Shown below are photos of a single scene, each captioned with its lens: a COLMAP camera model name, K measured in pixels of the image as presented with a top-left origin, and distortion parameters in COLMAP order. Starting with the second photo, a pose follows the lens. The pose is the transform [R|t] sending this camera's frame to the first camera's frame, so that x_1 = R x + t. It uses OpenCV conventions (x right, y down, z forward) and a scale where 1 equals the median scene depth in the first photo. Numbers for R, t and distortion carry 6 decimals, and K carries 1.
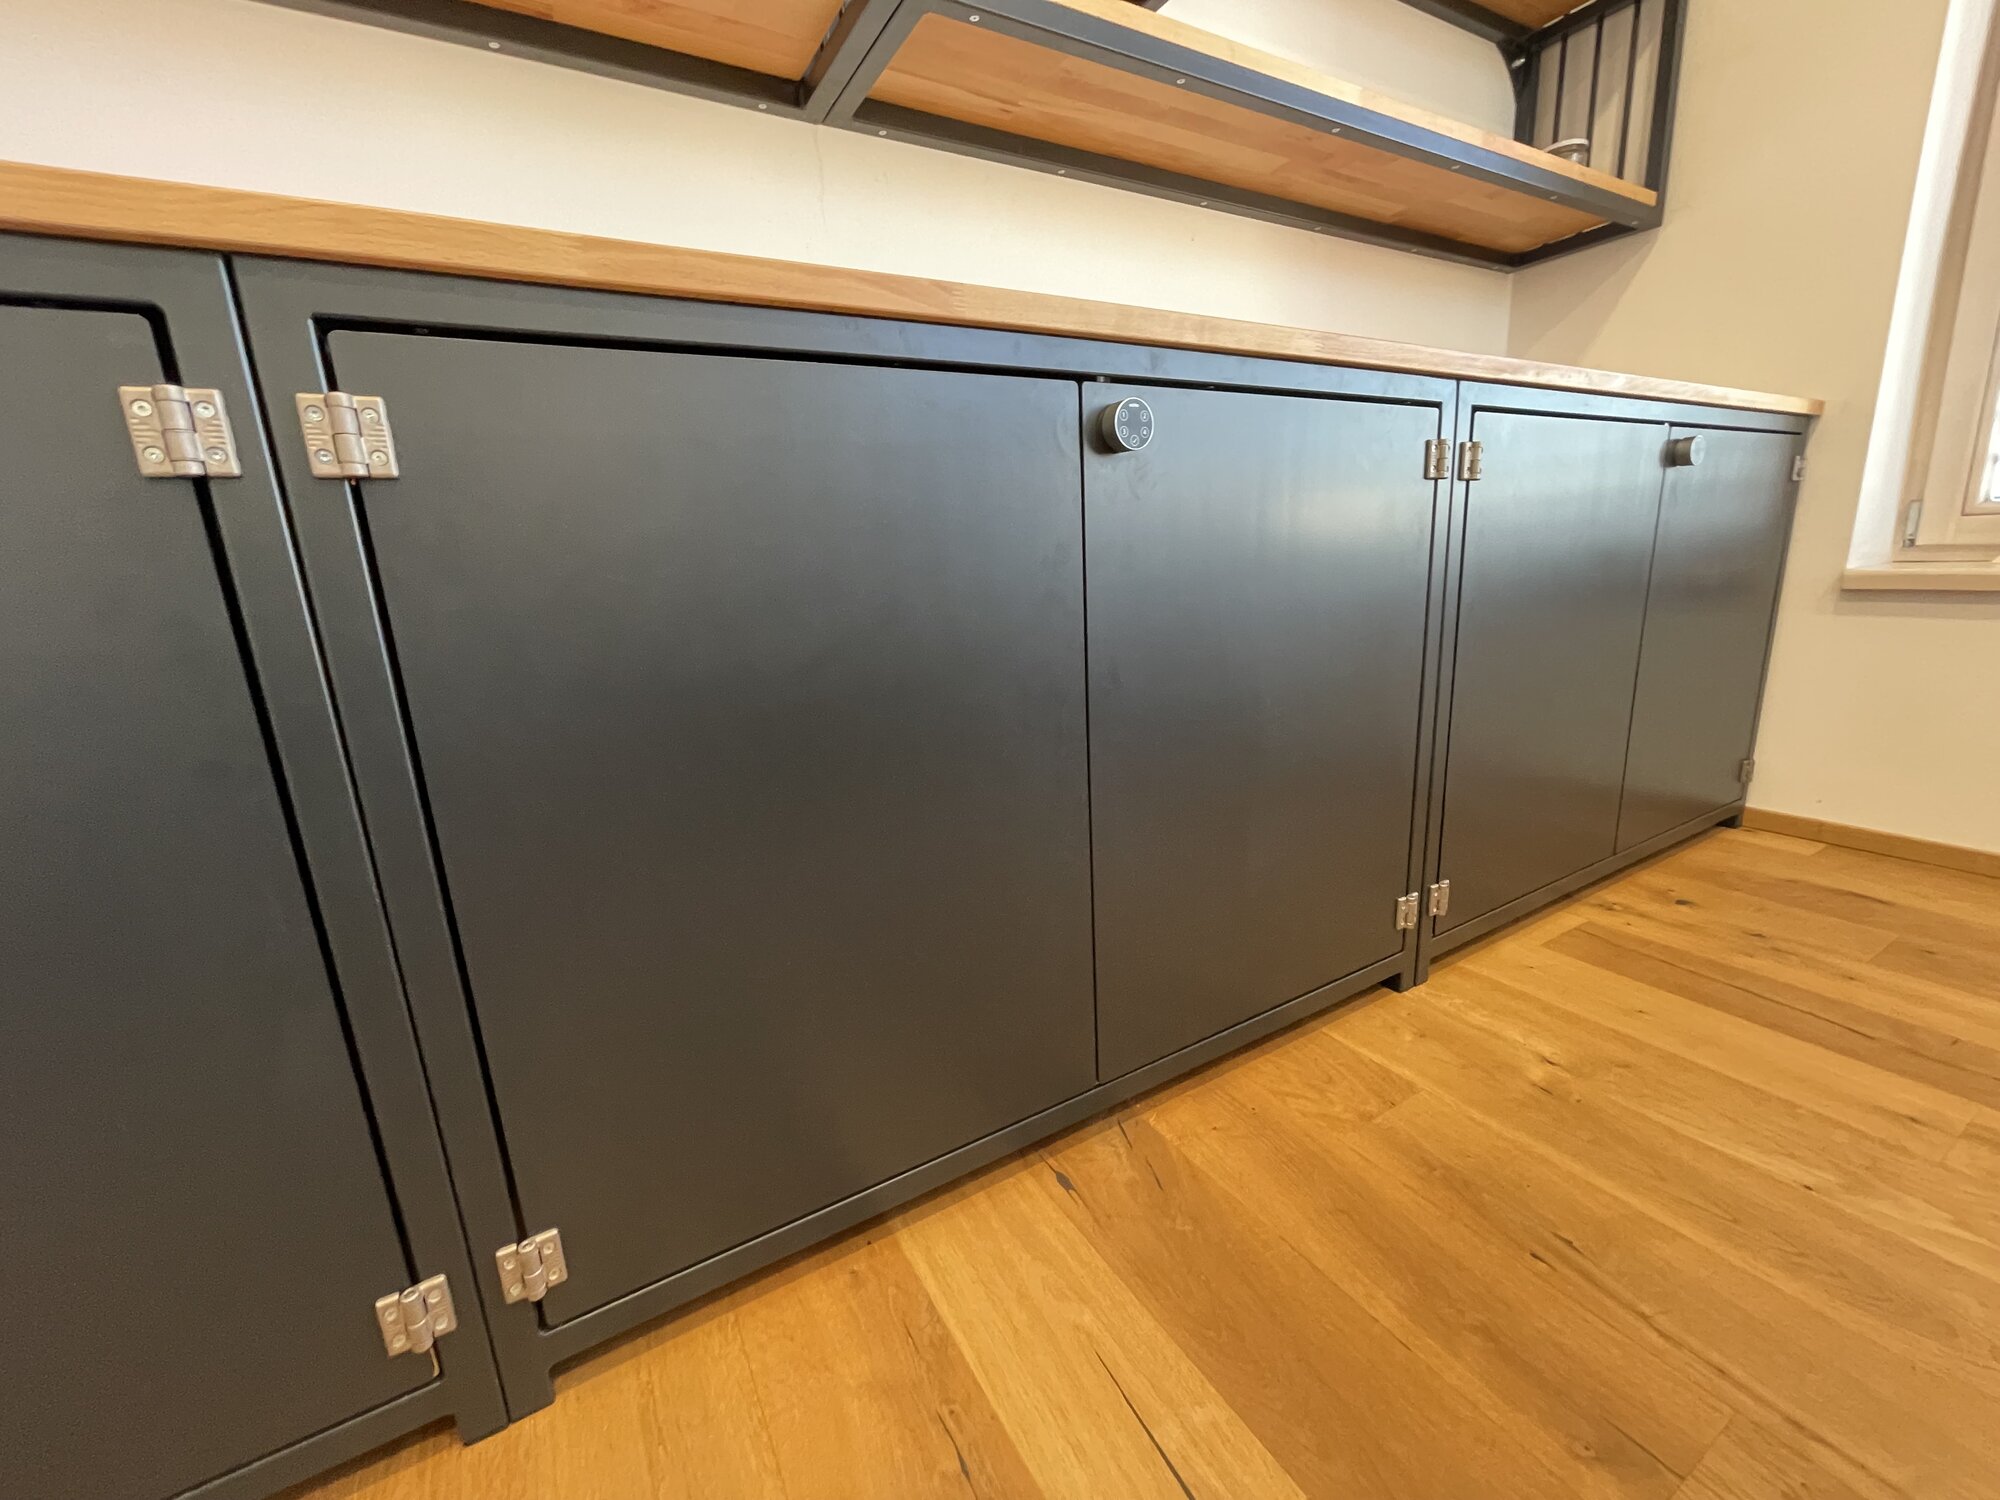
lens RADIAL K [[809.3, 0, 994.9], [0, 809.3, 752.1], [0, 0, 1]] dist [-0.004754, 0.000690]
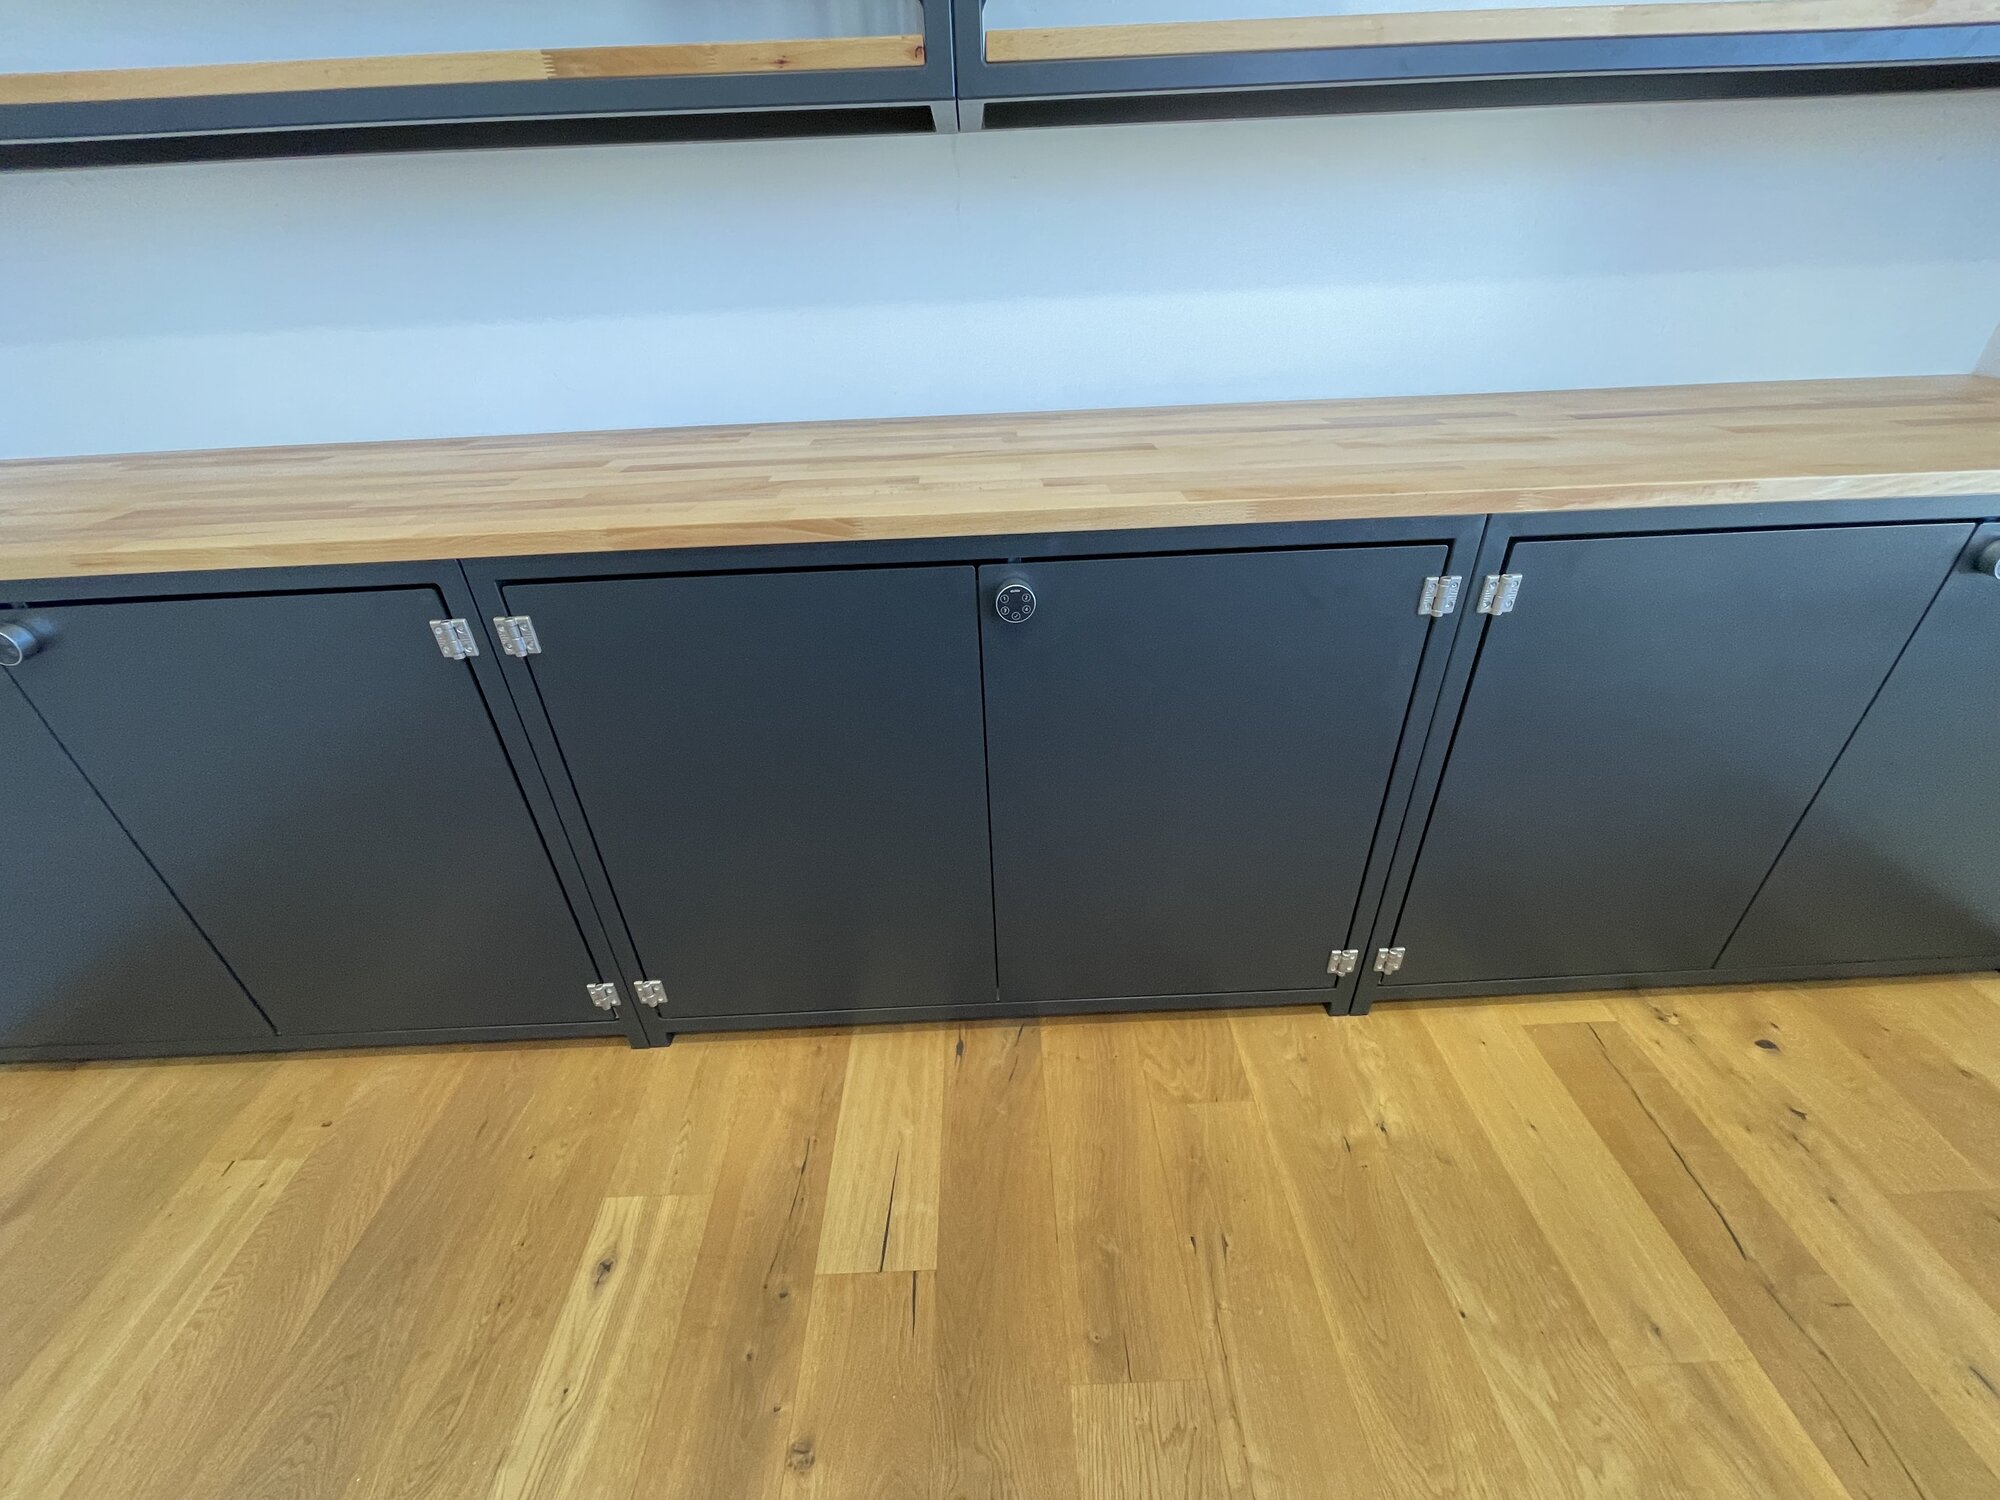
lens RADIAL K [[809.3, 0, 999.5], [0, 809.3, 750.4], [0, 0, 1]] dist [-0.004754, 0.000690]
pose [[0.878352, 0.268758, -0.395305, 0.558161], [-0.121539, 0.925361, 0.359075, -0.507875], [0.462305, -0.267350, 0.845458, -0.100897]]
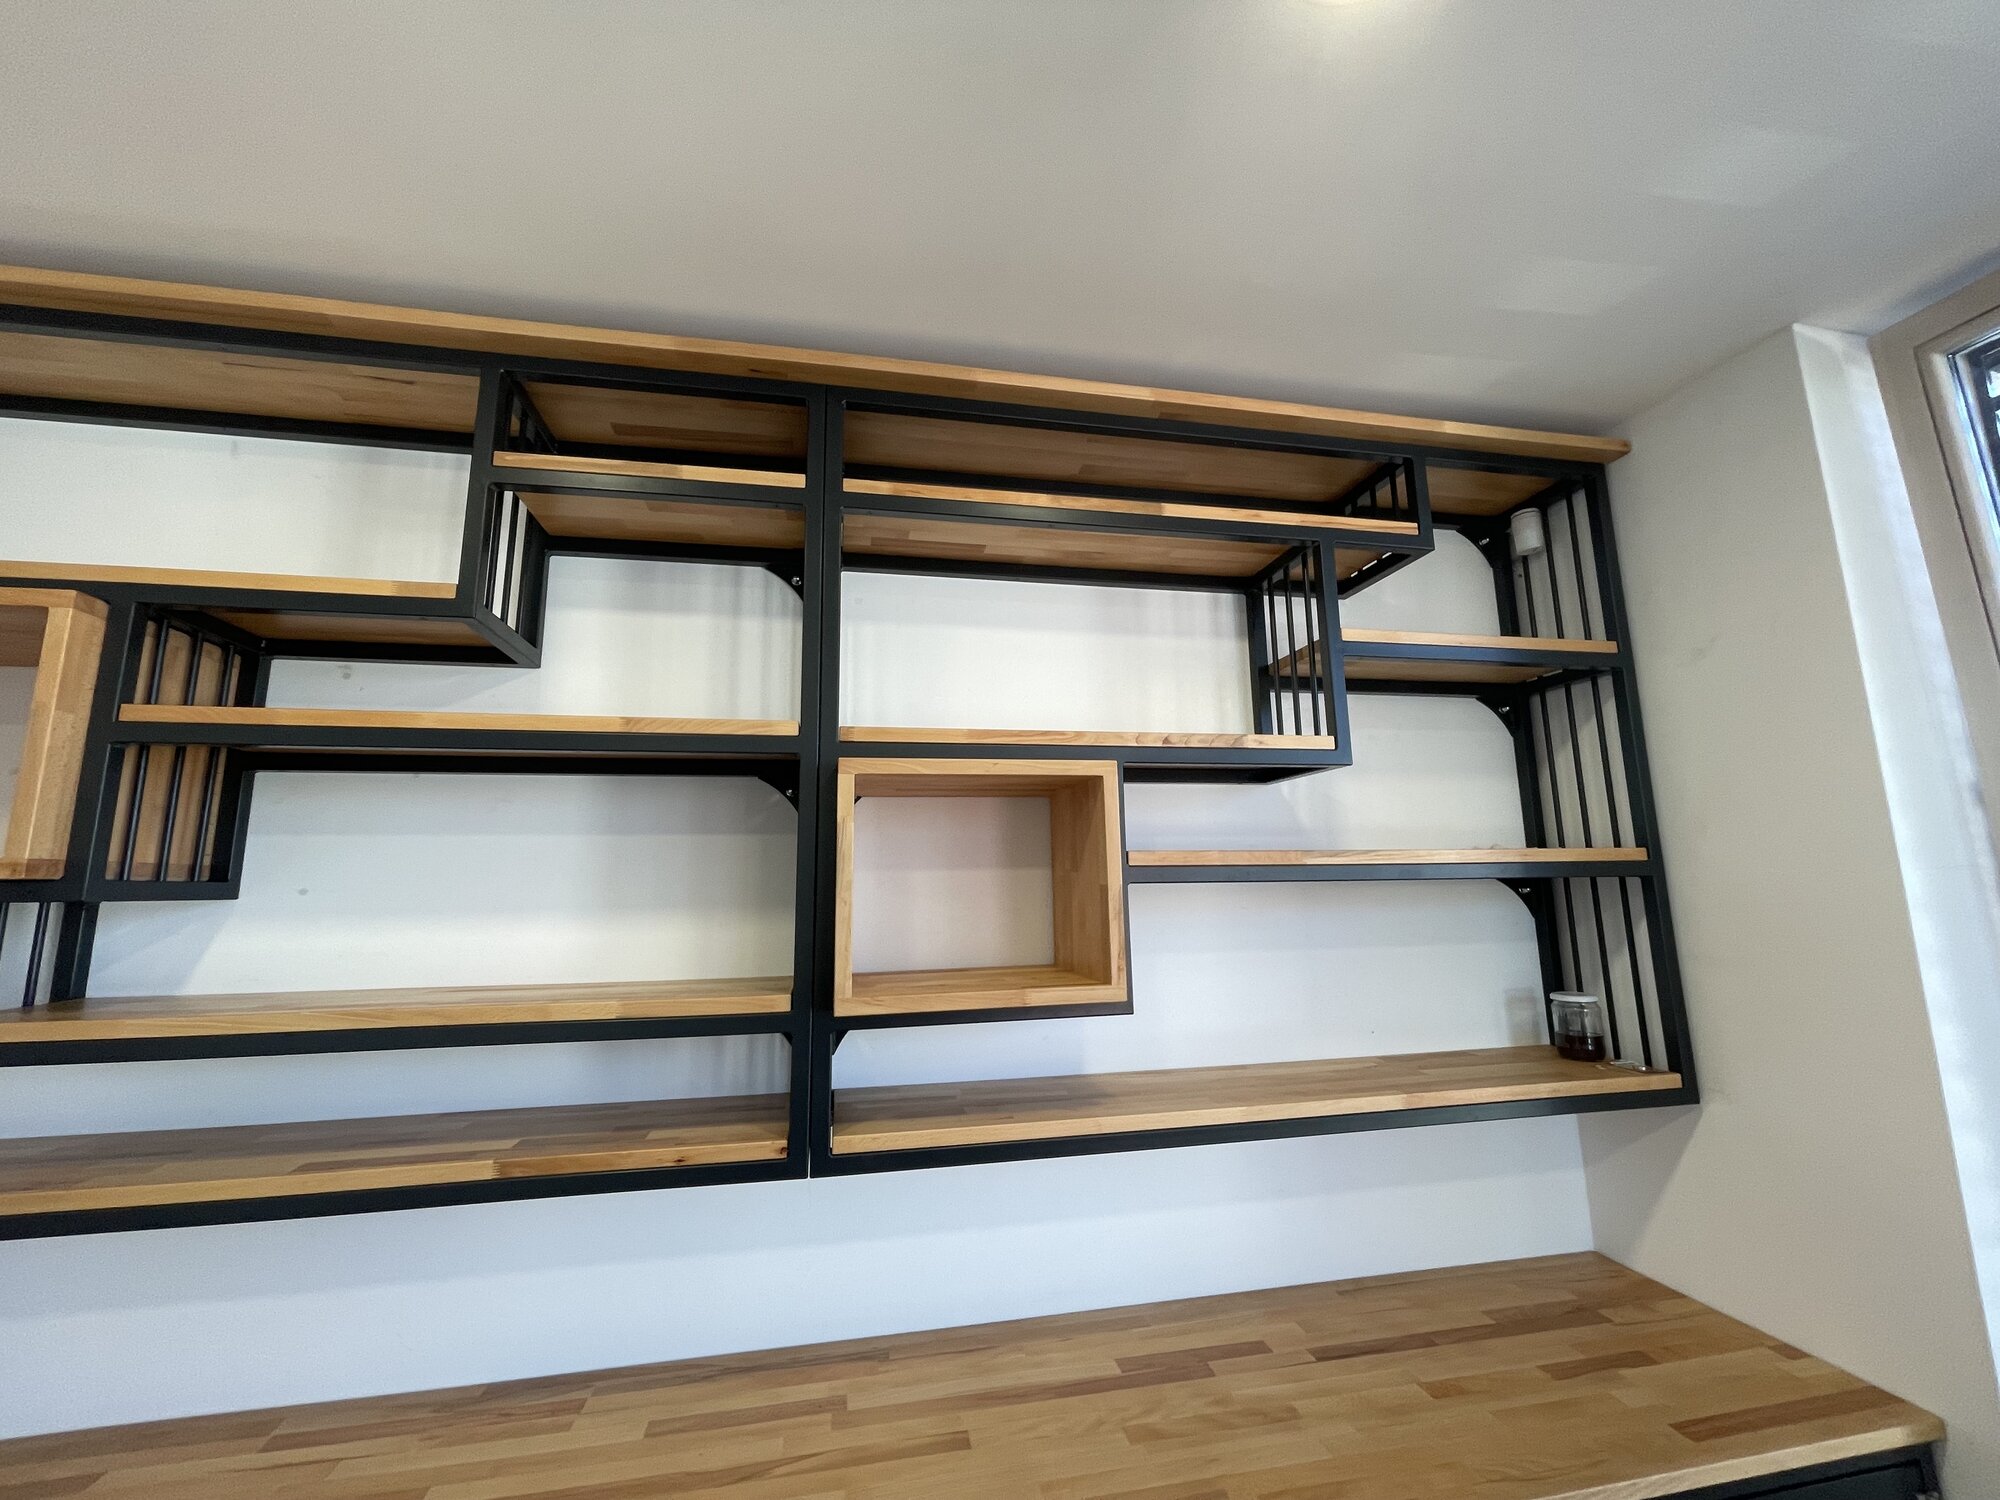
lens RADIAL K [[809.3, 0, 1002.5], [0, 809.3, 747.9], [0, 0, 1]] dist [-0.004754, 0.000690]
pose [[0.944077, -0.017625, -0.329252, 0.676625], [-0.109695, 0.924900, -0.364042, -1.103212], [0.310942, 0.379801, 0.871244, -0.438913]]
